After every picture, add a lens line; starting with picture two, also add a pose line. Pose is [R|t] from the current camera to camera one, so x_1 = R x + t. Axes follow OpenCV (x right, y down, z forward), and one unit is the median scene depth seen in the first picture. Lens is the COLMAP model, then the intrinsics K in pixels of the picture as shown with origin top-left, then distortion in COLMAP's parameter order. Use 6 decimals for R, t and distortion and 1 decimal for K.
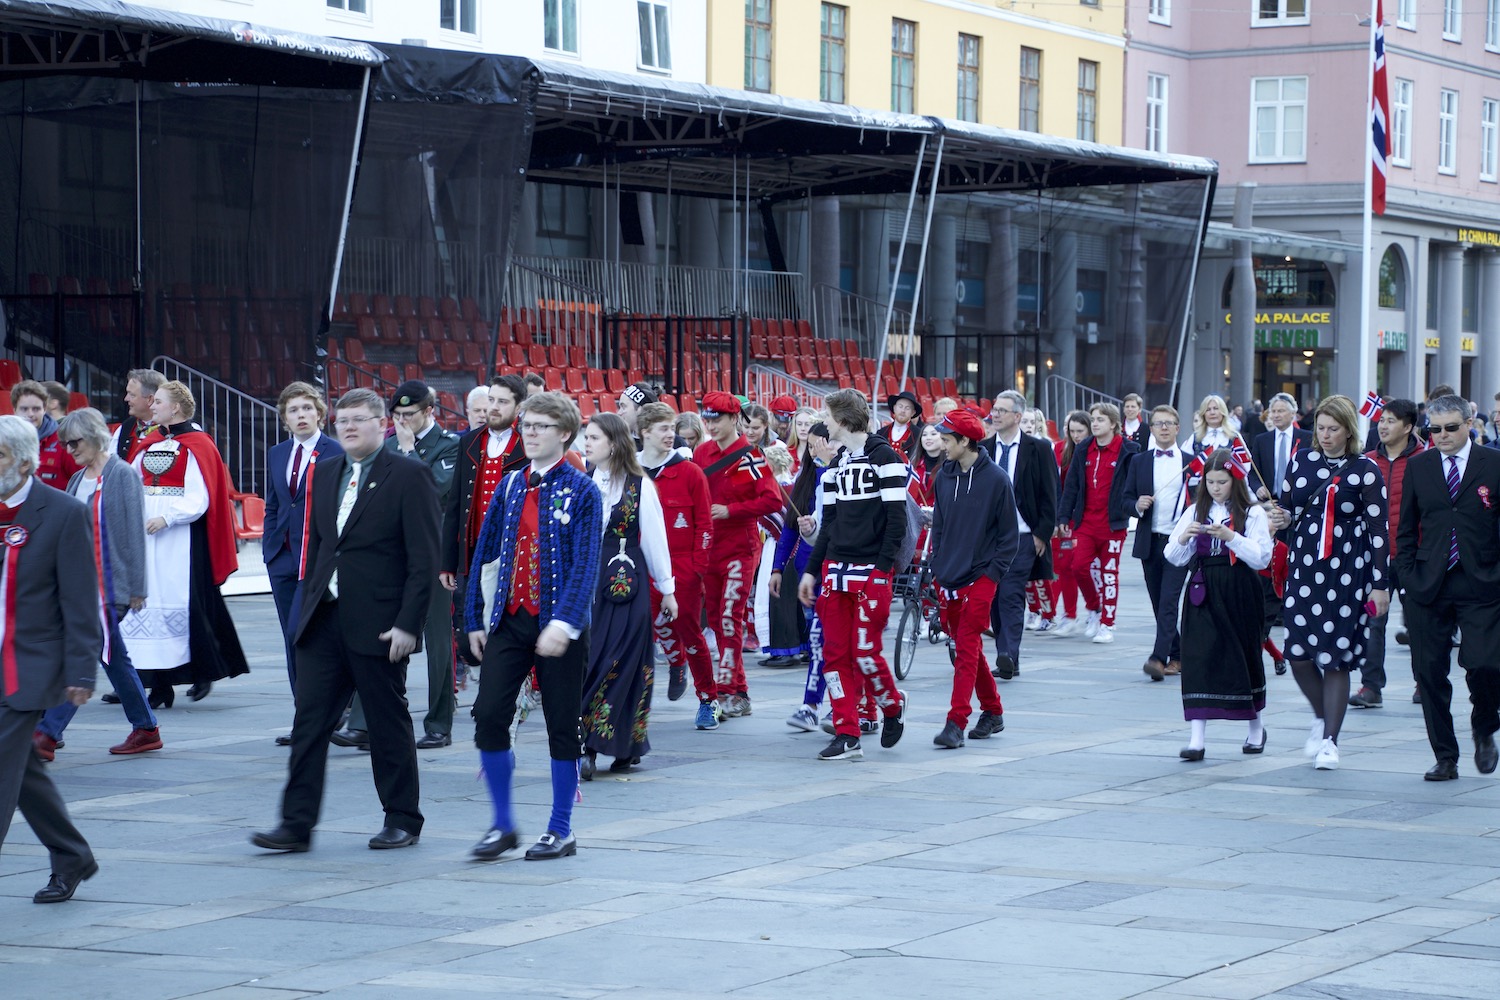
lens RADIAL K [[4006.1, 0, 751.4], [0, 4006.1, 526.4], [0, 0, 1]] dist [0.519524, 0.000000]
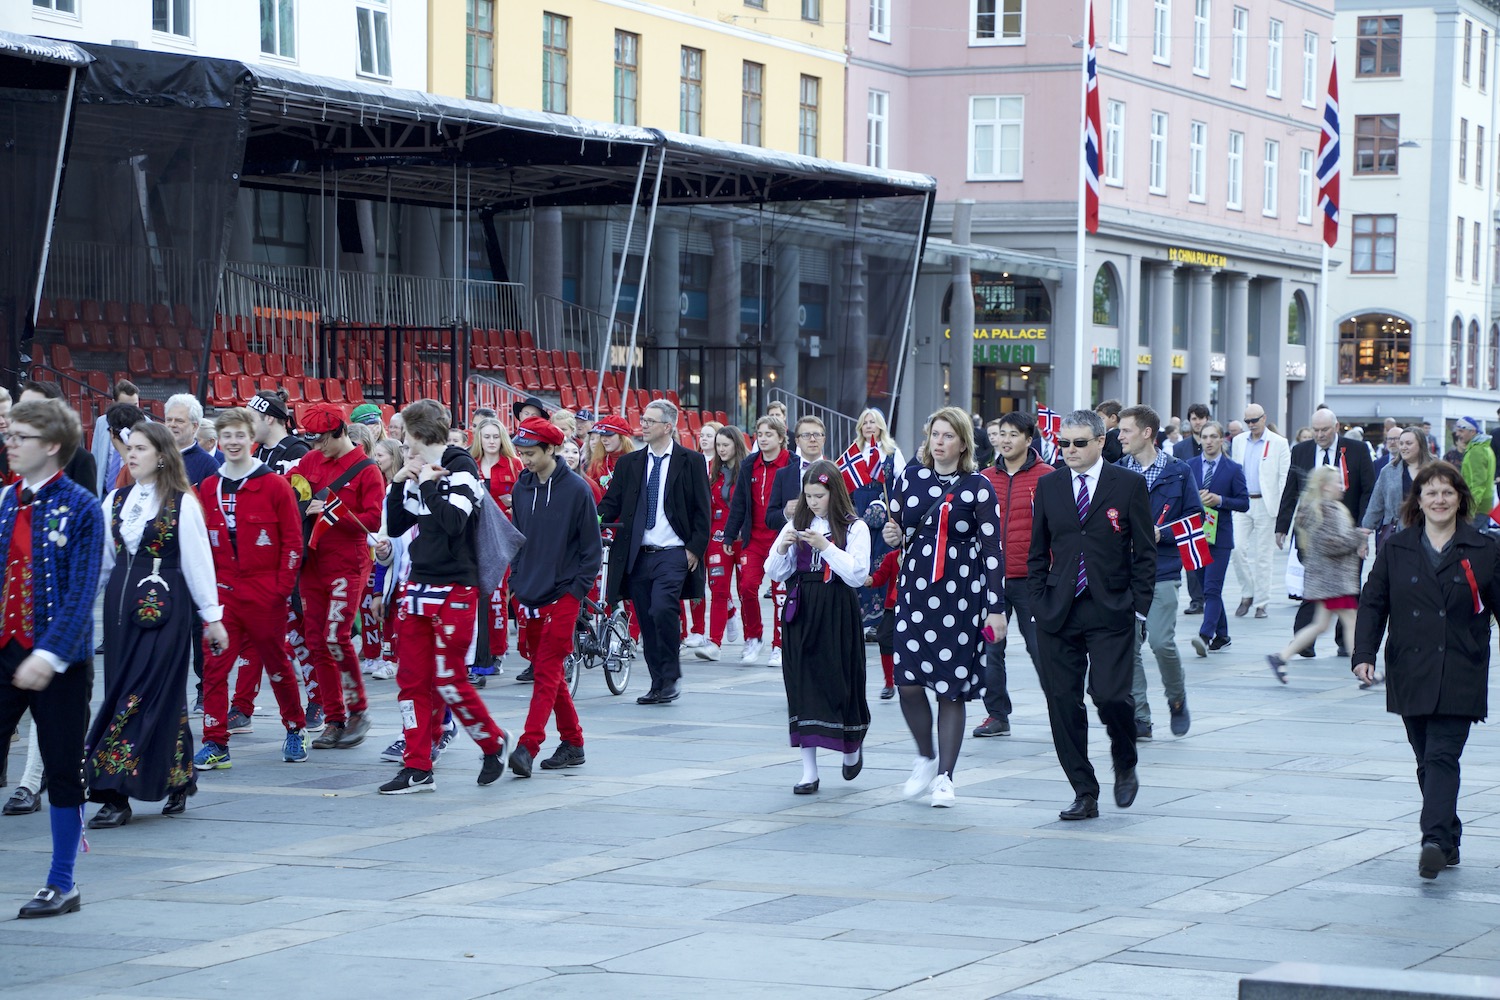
lens RADIAL K [[4006.1, 0, 759.7], [0, 4006.1, 523.2], [0, 0, 1]] dist [0.519524, 0.000000]
pose [[0.997519, 0.003403, 0.070315, 0.001082], [-0.003146, 0.999988, -0.003774, -0.000058], [-0.070327, 0.003543, 0.997518, 0.001793]]
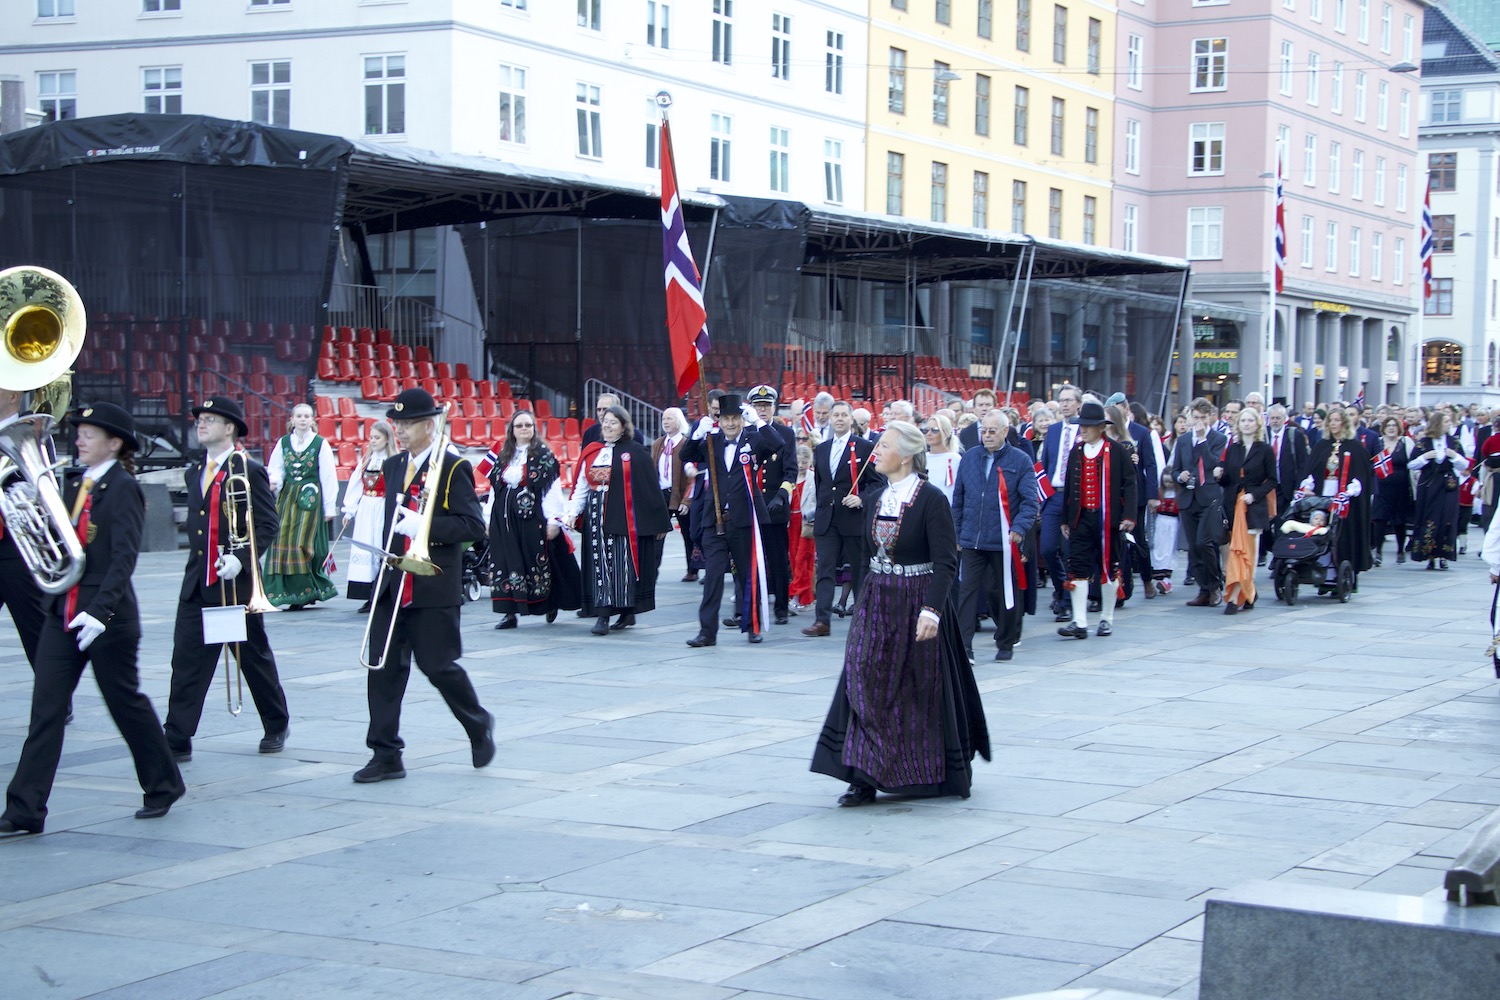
lens RADIAL K [[2534.3, 0, 757.7], [0, 2534.3, 517.7], [0, 0, 1]] dist [0.189807, 0.000000]
pose [[0.999562, 0.005622, -0.029053, -0.031190], [-0.005224, 0.999892, 0.013772, 0.001121], [0.029127, -0.013614, 0.999483, -0.048401]]
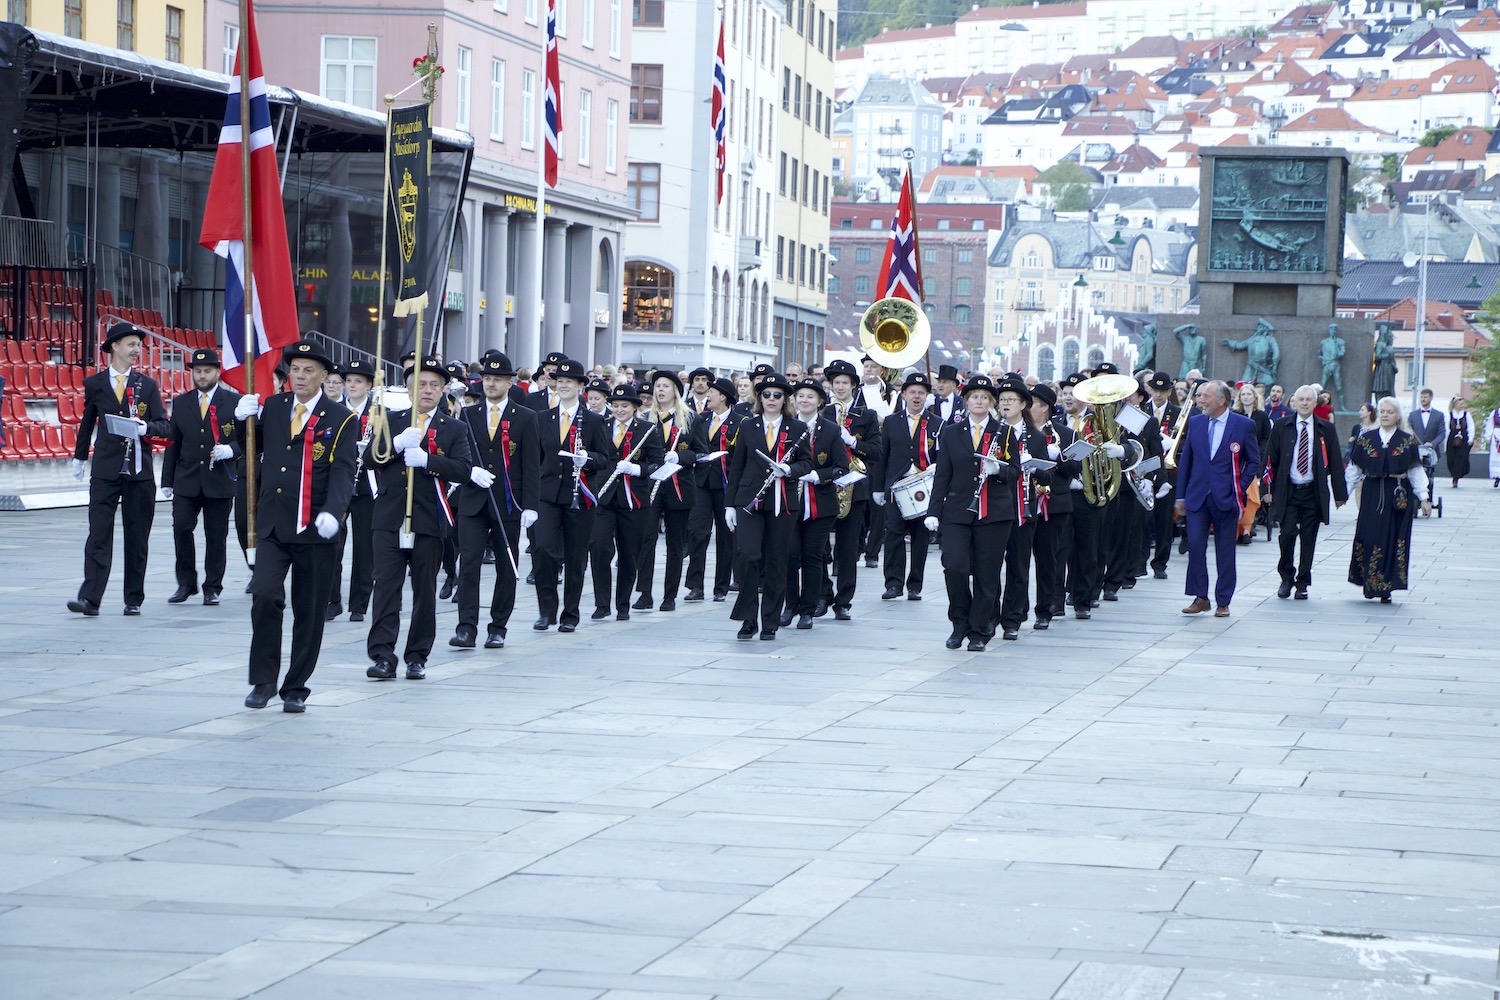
lens RADIAL K [[4359.2, 0, 744.6], [0, 4359.2, 462.0], [0, 0, 1]] dist [0.663600, 0.000000]
pose [[0.956073, 0.017409, 0.292612, -0.156846], [-0.015989, 0.999846, -0.007245, 0.002941], [-0.292693, 0.002248, 0.956204, -0.127401]]
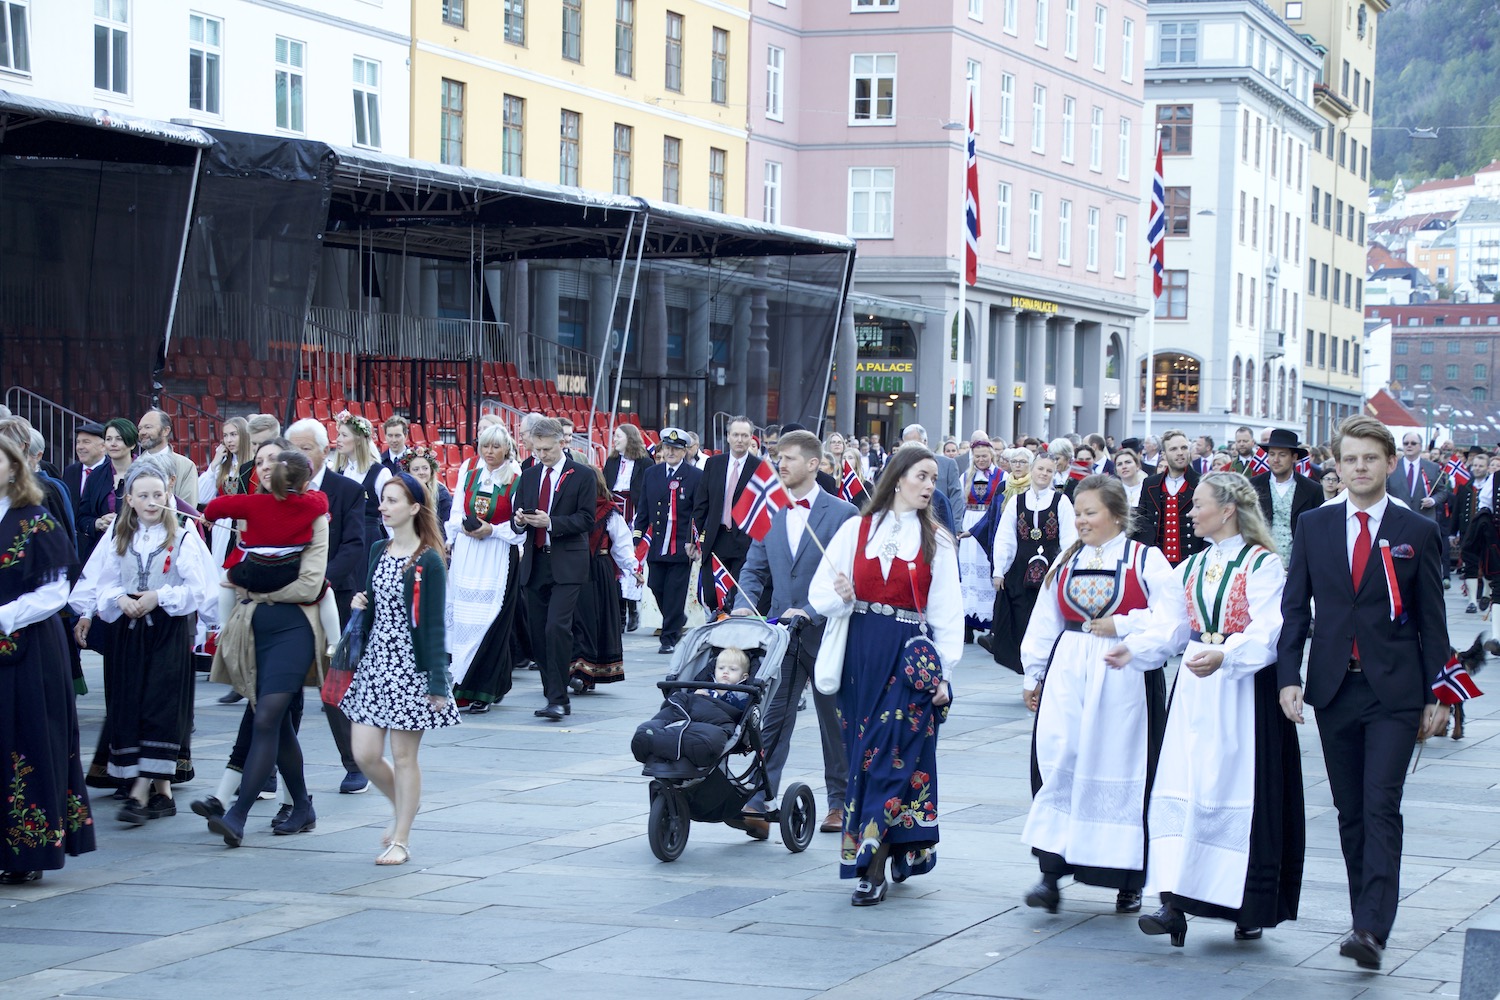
lens RADIAL K [[3450.8, 0, 750.3], [0, 3450.8, 543.3], [0, 0, 1]] dist [0.348314, 0.000000]
pose [[0.993722, 0.009426, 0.111476, -0.032279], [-0.009597, 0.999953, 0.001001, 0.000592], [-0.111461, -0.002065, 0.993767, -0.031562]]
